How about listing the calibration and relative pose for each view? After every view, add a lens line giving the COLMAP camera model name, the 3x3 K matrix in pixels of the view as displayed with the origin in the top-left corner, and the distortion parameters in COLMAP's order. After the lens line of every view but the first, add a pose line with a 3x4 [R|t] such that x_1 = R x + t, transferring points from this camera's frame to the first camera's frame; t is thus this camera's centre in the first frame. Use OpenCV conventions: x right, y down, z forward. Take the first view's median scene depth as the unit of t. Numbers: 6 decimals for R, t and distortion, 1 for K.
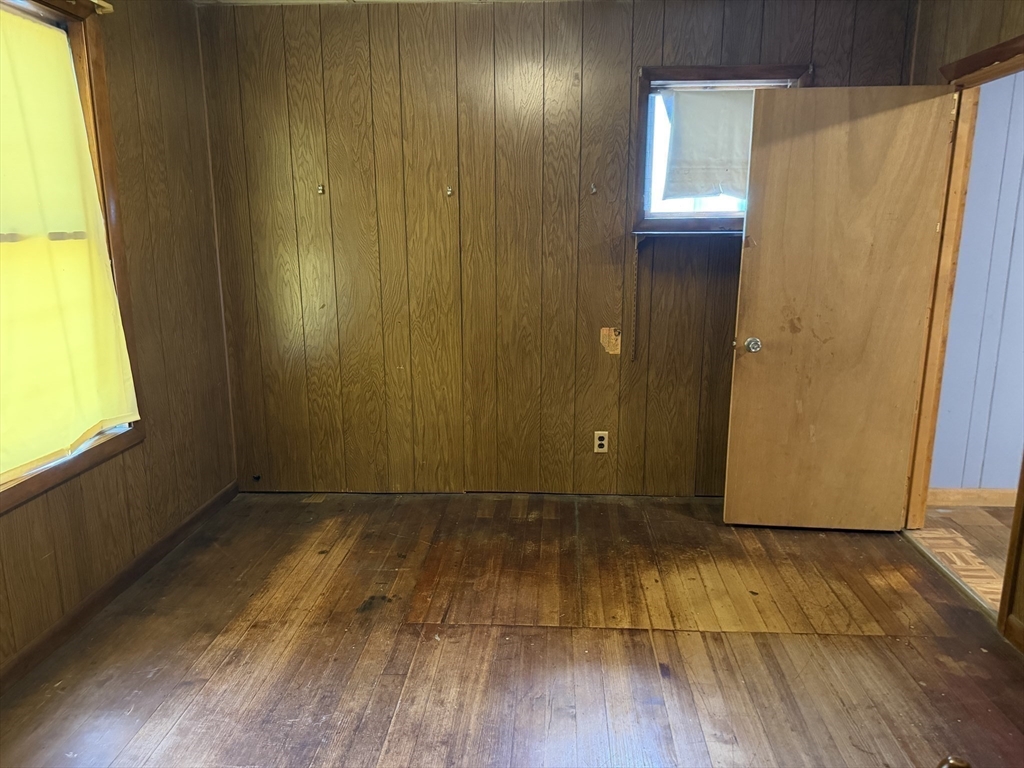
lens RADIAL K [[728.3, 0, 511.8], [0, 728.3, 380.6], [0, 0, 1]] dist [0.004789, 0.001977]
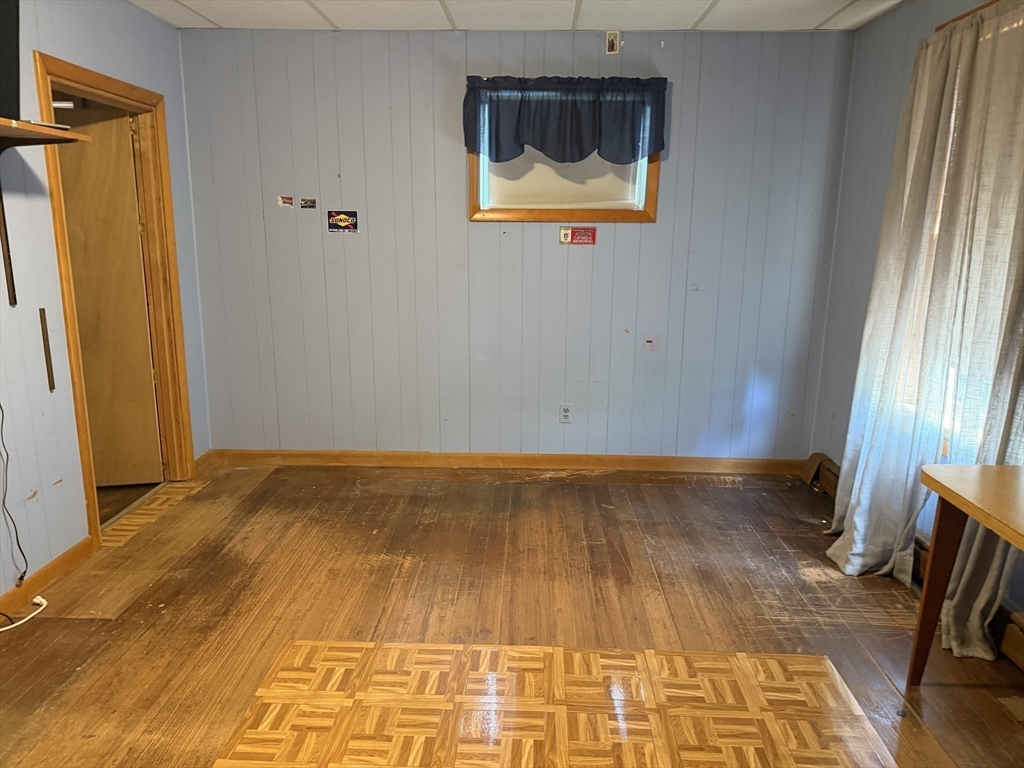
lens RADIAL K [[728.3, 0, 511.7], [0, 728.3, 387.5], [0, 0, 1]] dist [0.004789, 0.001977]
pose [[0.999416, 0.006545, 0.033550, 1.158193], [-0.006896, 0.999923, 0.010340, 0.037982], [-0.033480, -0.010565, 0.999384, -0.228179]]
